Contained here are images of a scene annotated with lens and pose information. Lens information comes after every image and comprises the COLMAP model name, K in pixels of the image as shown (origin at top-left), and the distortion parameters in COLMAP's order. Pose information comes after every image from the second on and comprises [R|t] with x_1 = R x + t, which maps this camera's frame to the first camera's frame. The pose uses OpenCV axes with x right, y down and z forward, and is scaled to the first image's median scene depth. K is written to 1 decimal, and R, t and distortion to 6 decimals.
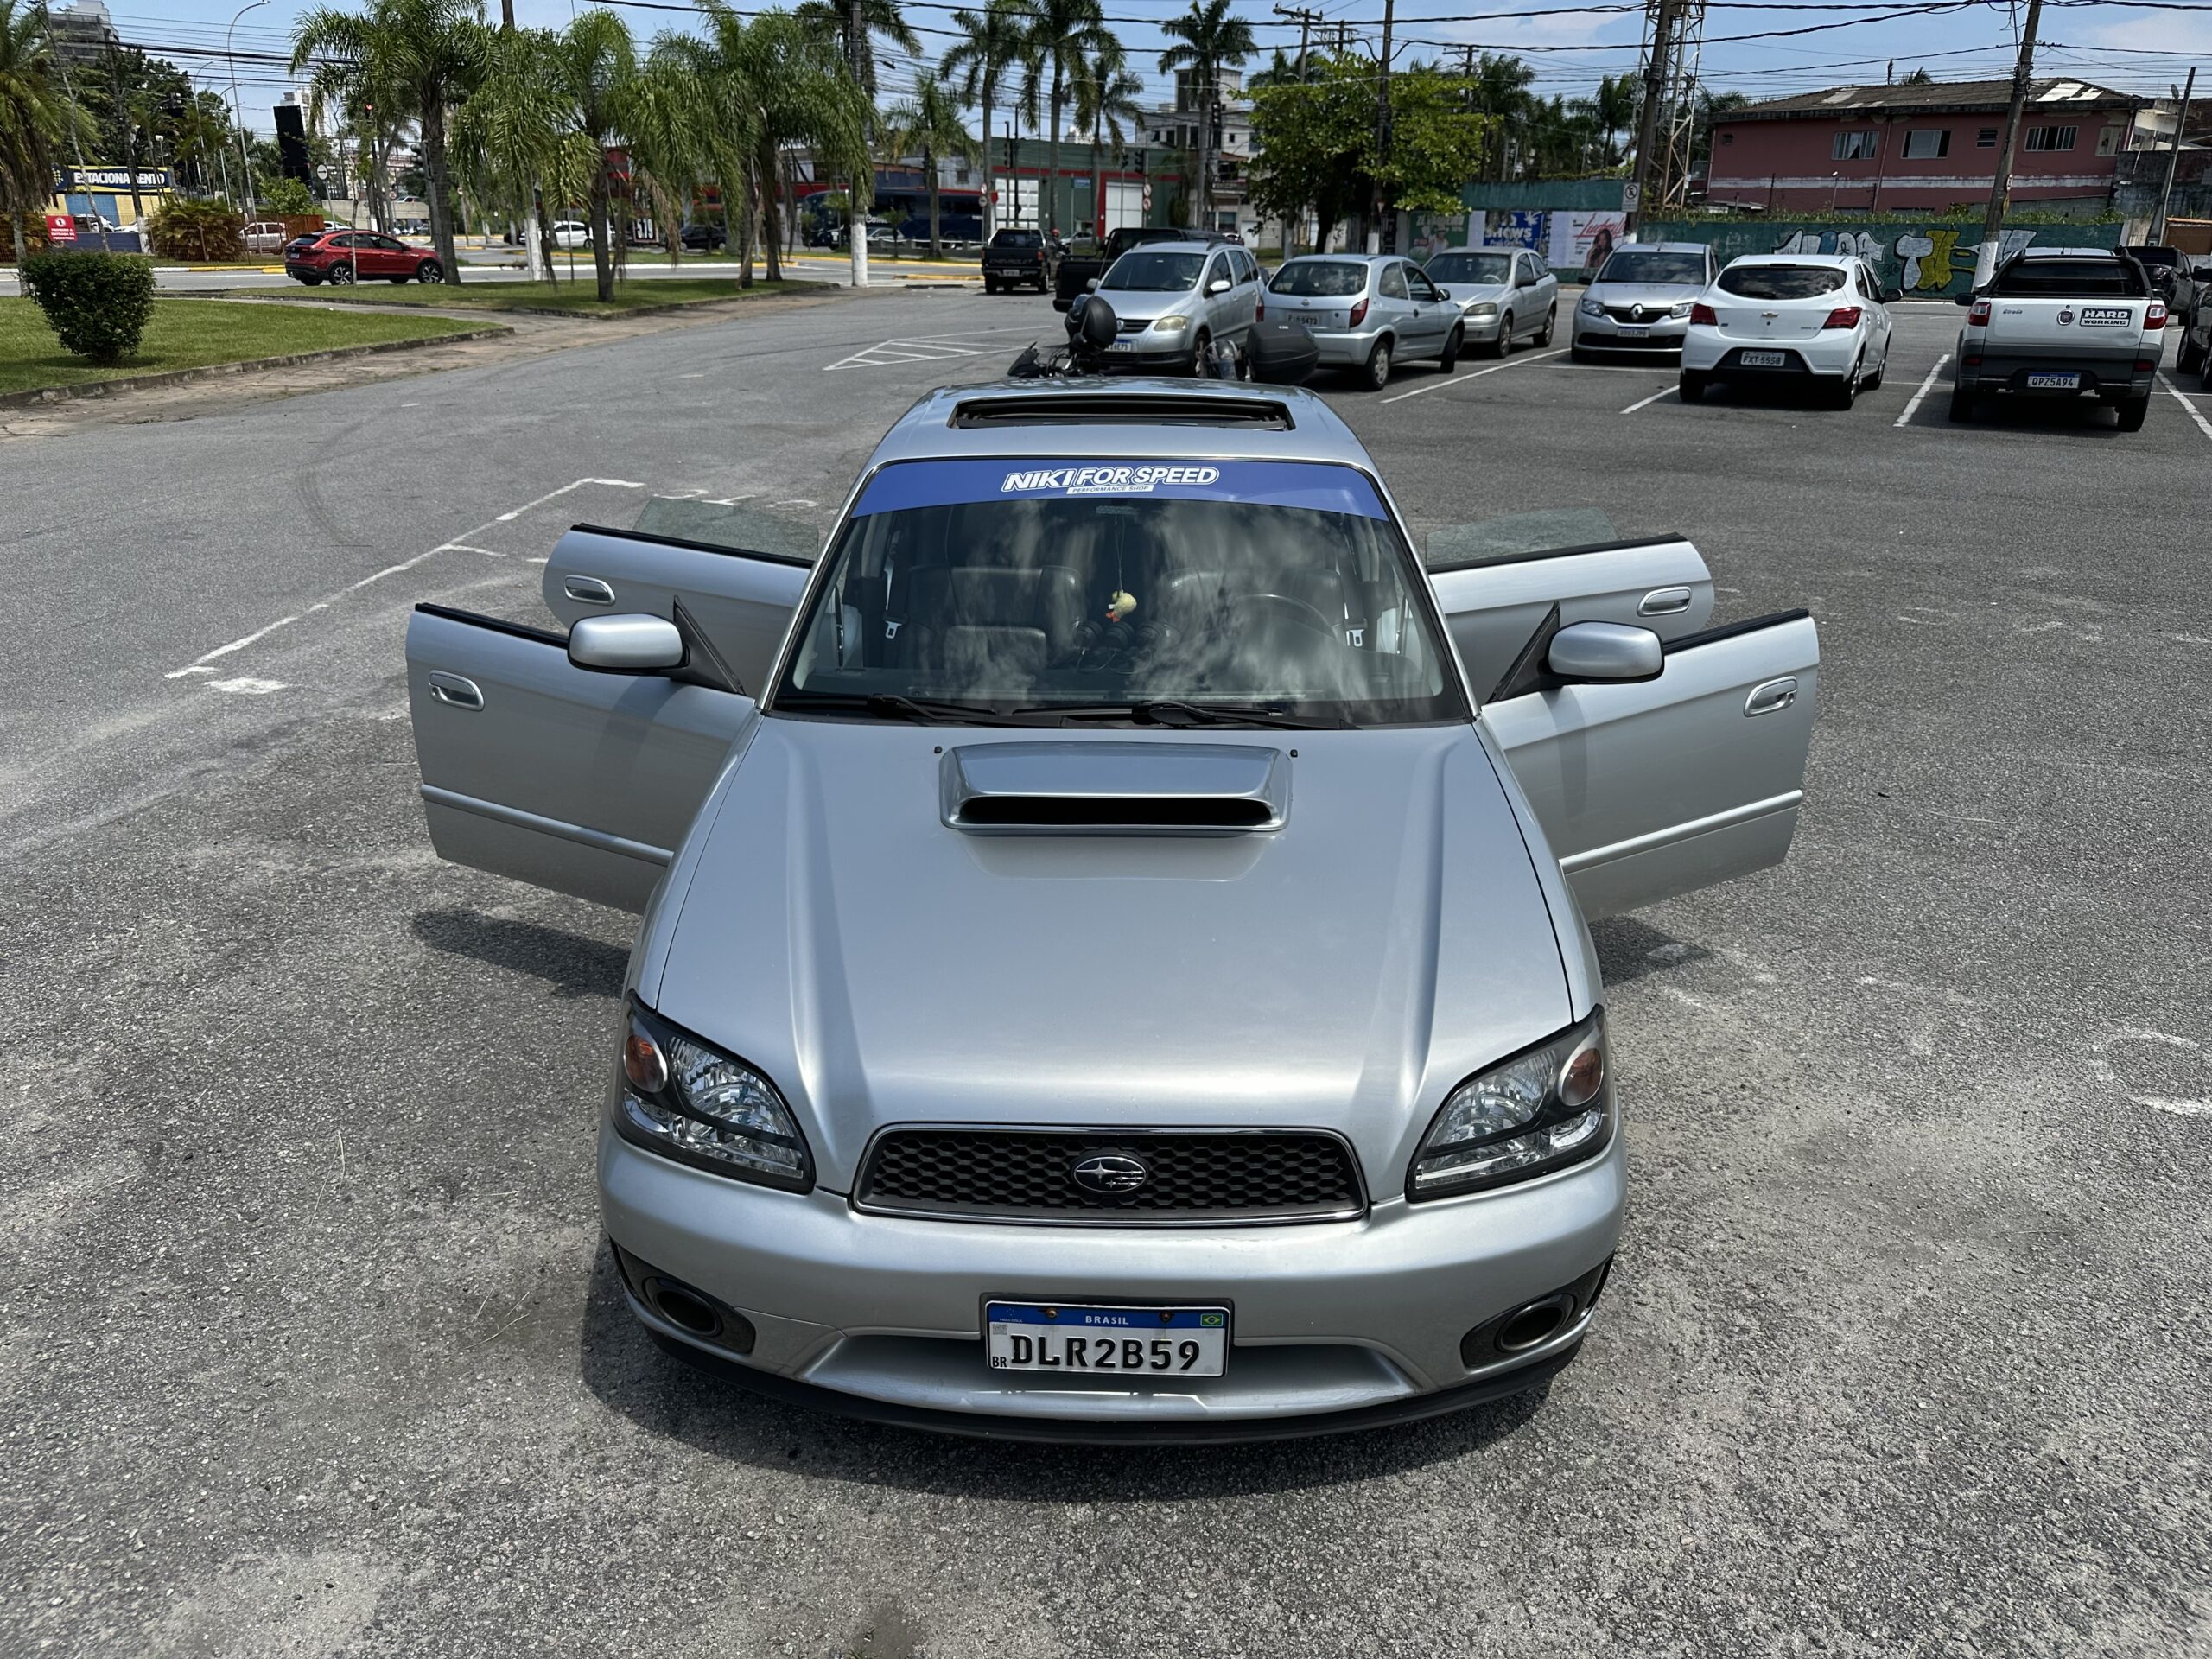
lens RADIAL K [[1556.1, 0, 1098.4], [0, 1556.1, 862.3], [0, 0, 1]] dist [0.008205, -0.041557]
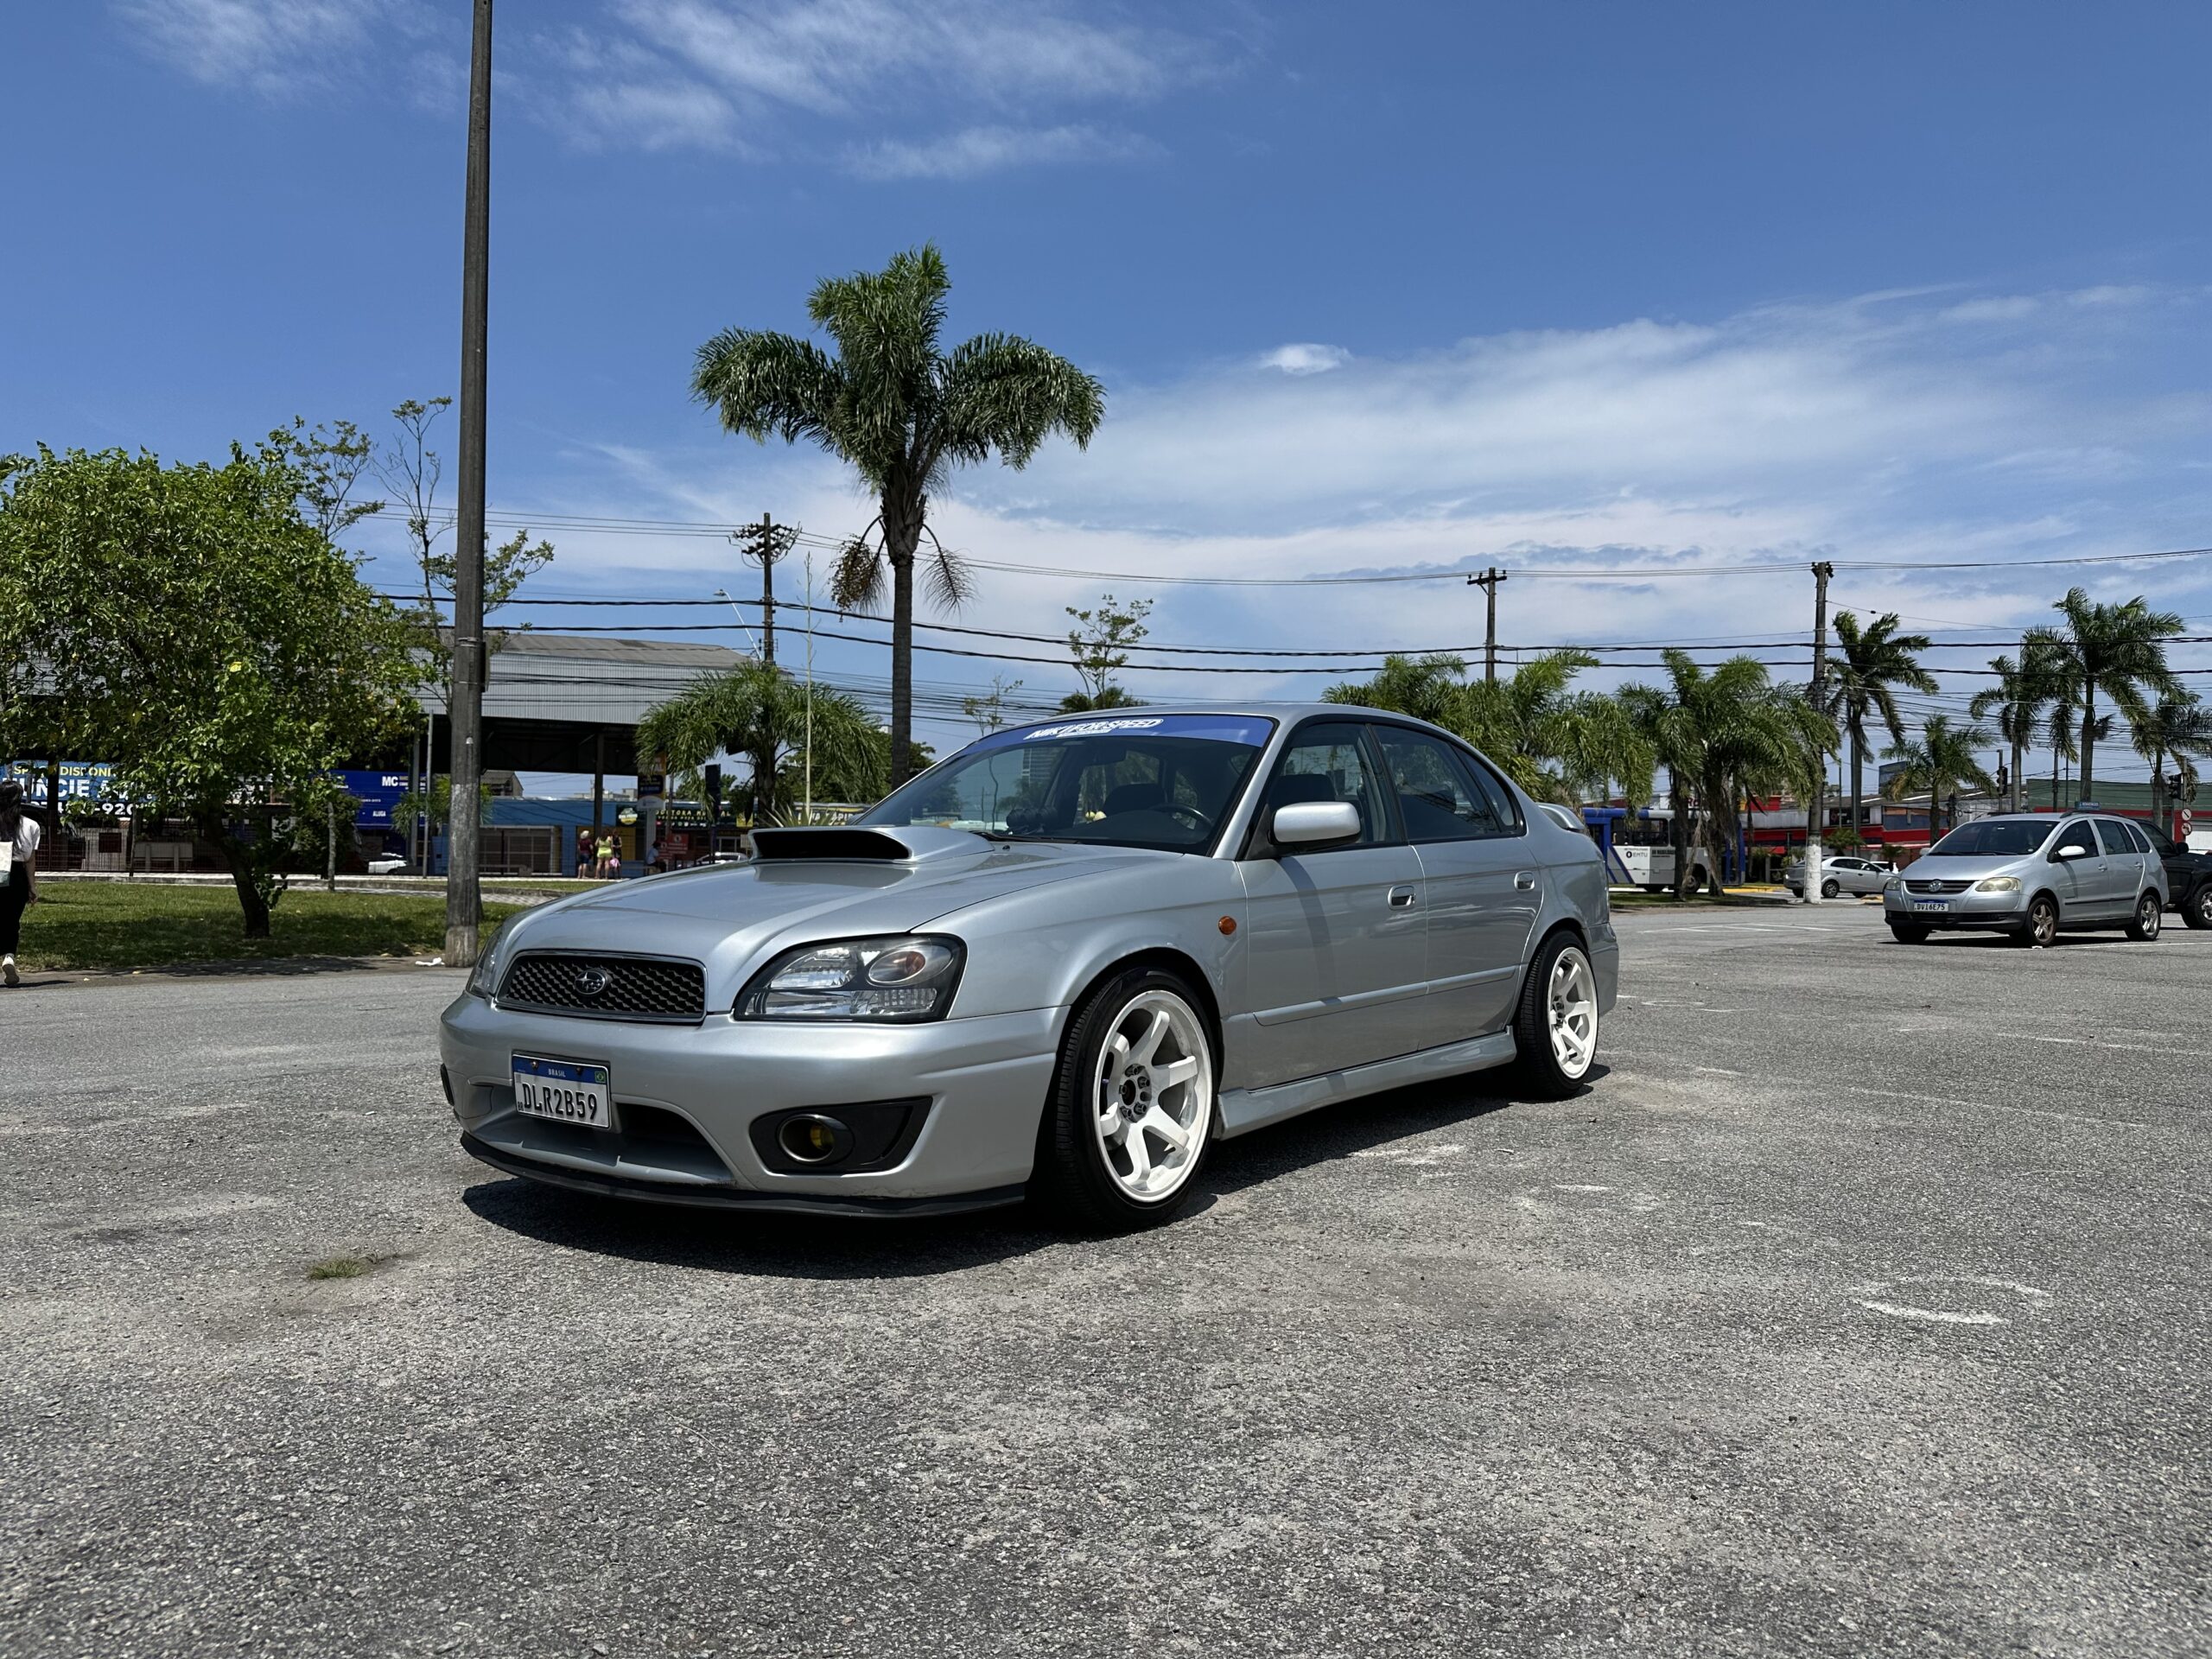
lens RADIAL K [[1556.1, 0, 1098.4], [0, 1556.1, 862.3], [0, 0, 1]] dist [0.008205, -0.041557]
pose [[0.814907, 0.000820, -0.579592, 0.145468], [-0.223182, 0.923332, -0.312487, 0.051427], [0.534899, 0.384002, 0.752612, 0.008130]]
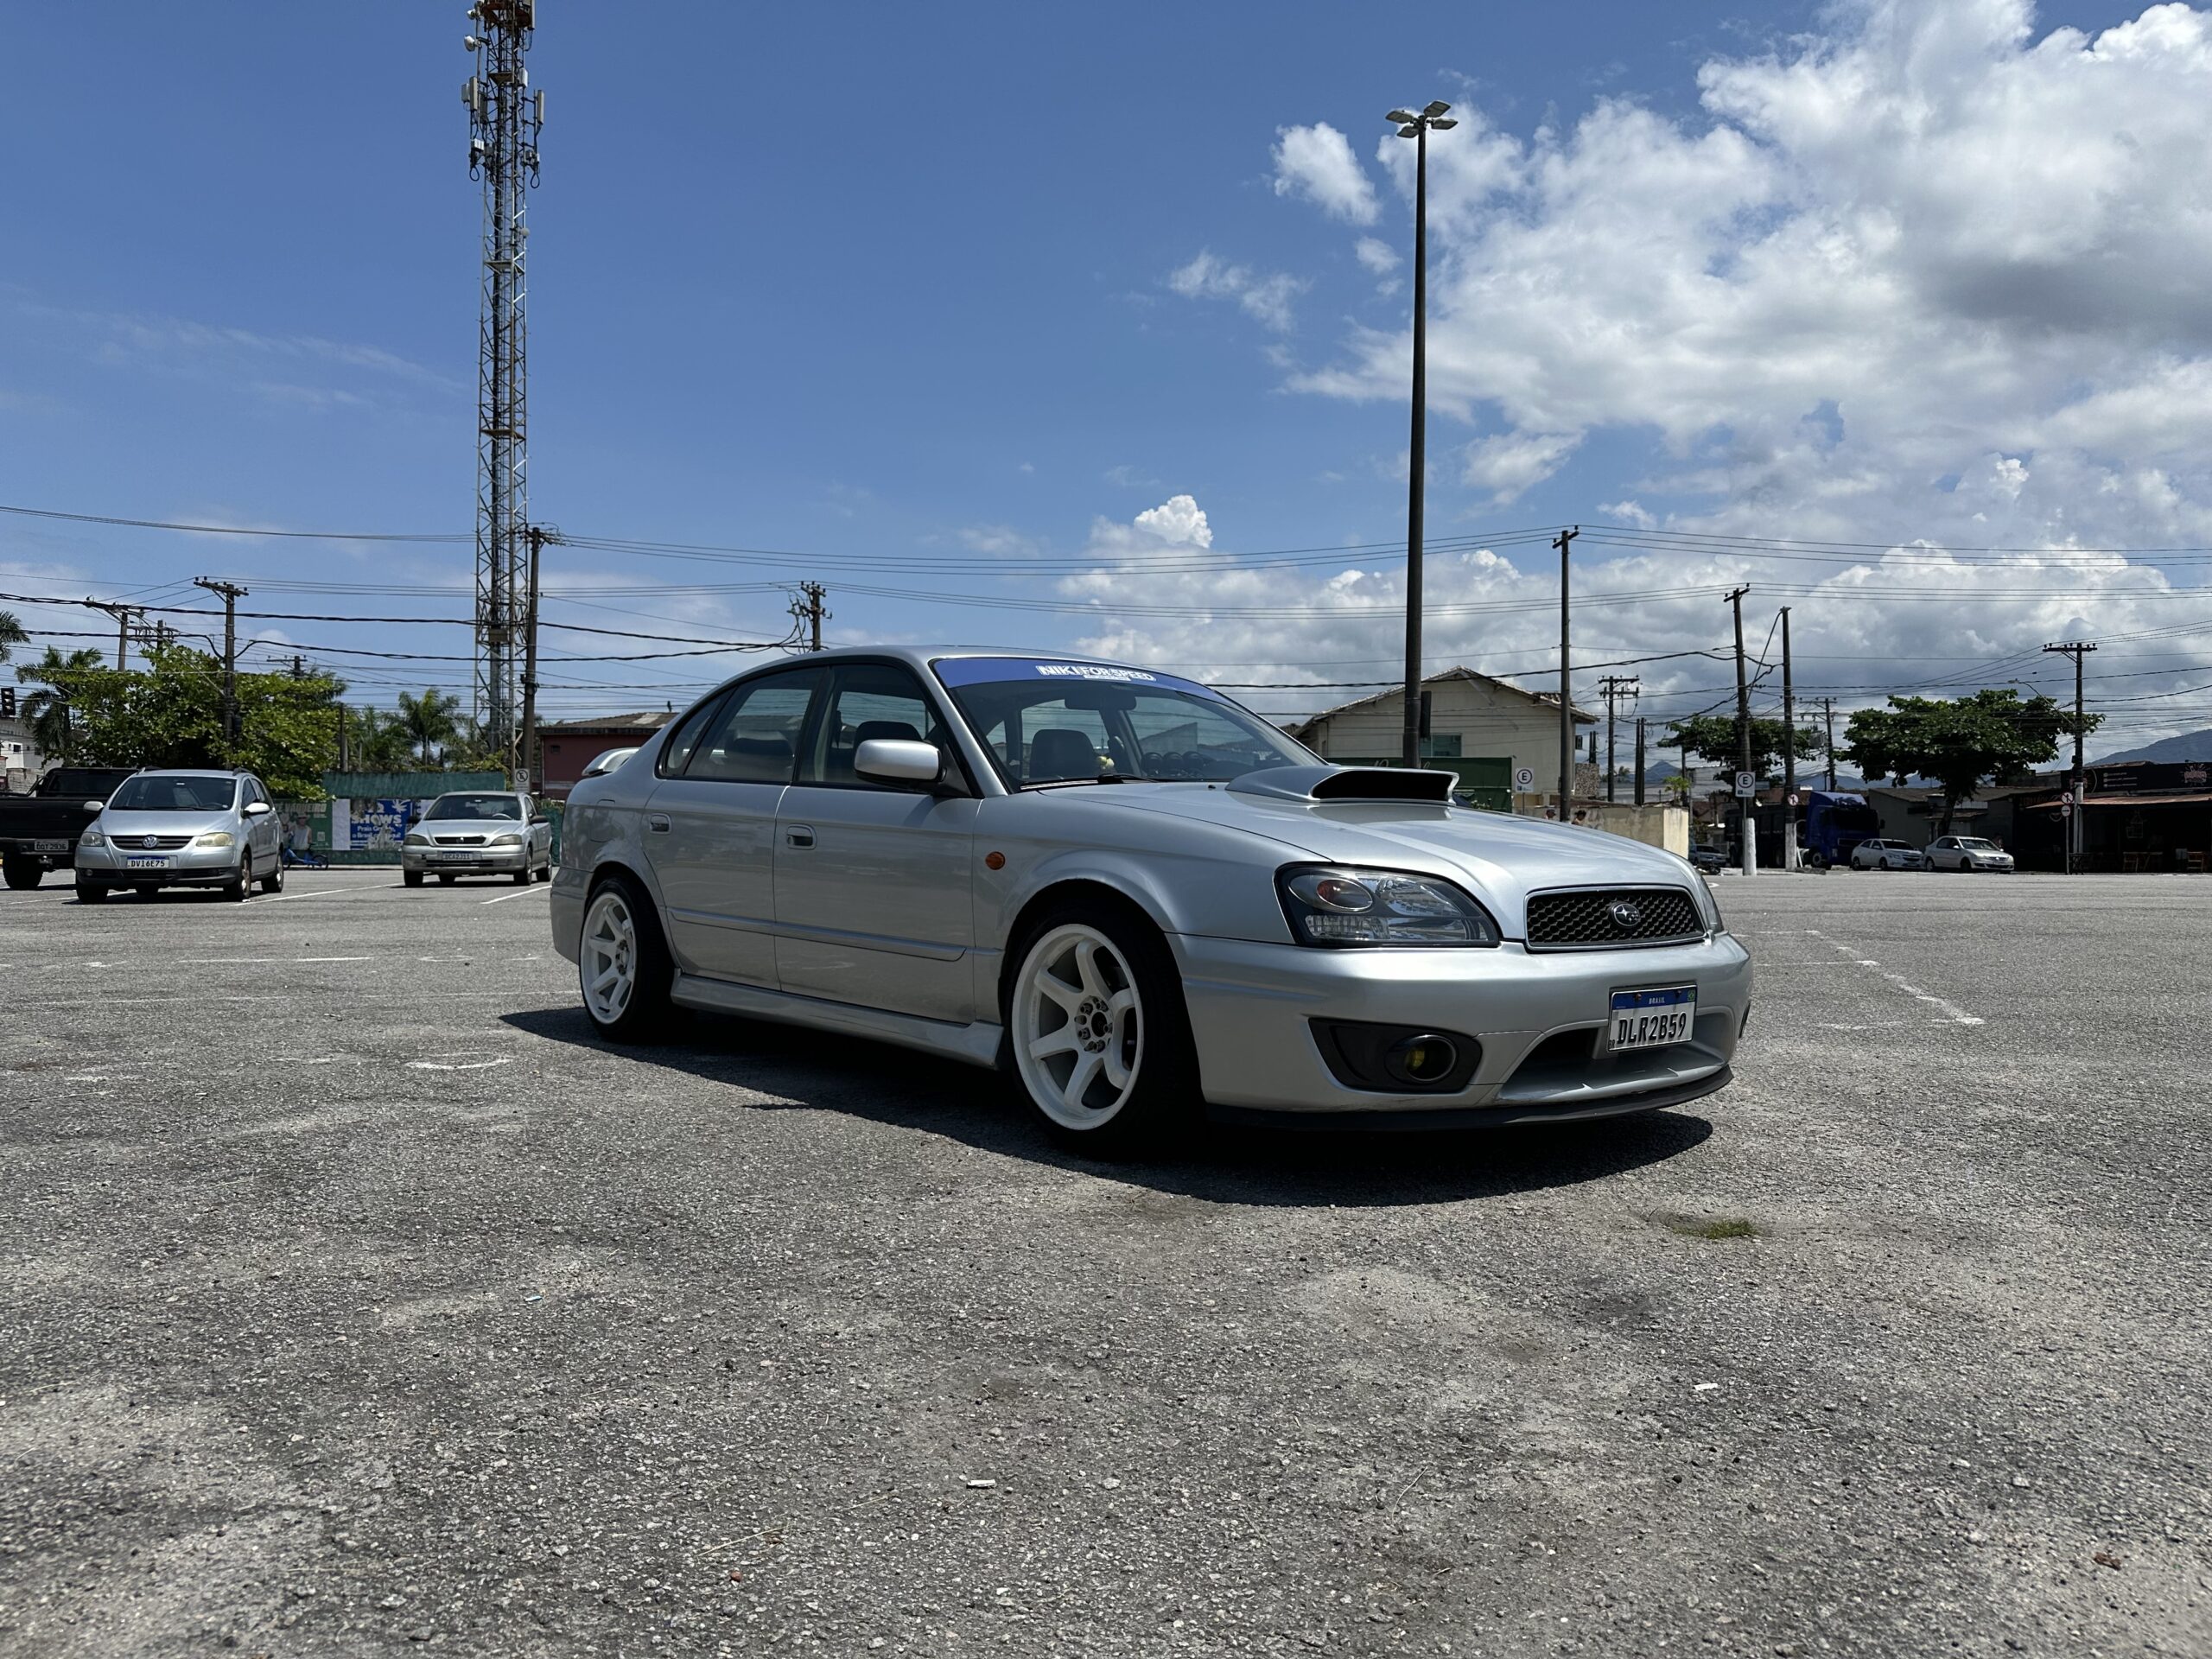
lens RADIAL K [[1556.1, 0, 1098.4], [0, 1556.1, 862.3], [0, 0, 1]] dist [0.008205, -0.041557]
pose [[0.755293, -0.002278, 0.655383, -0.164487], [0.240842, 0.930990, -0.274321, 0.051658], [-0.609530, 0.365037, 0.703719, 0.019681]]
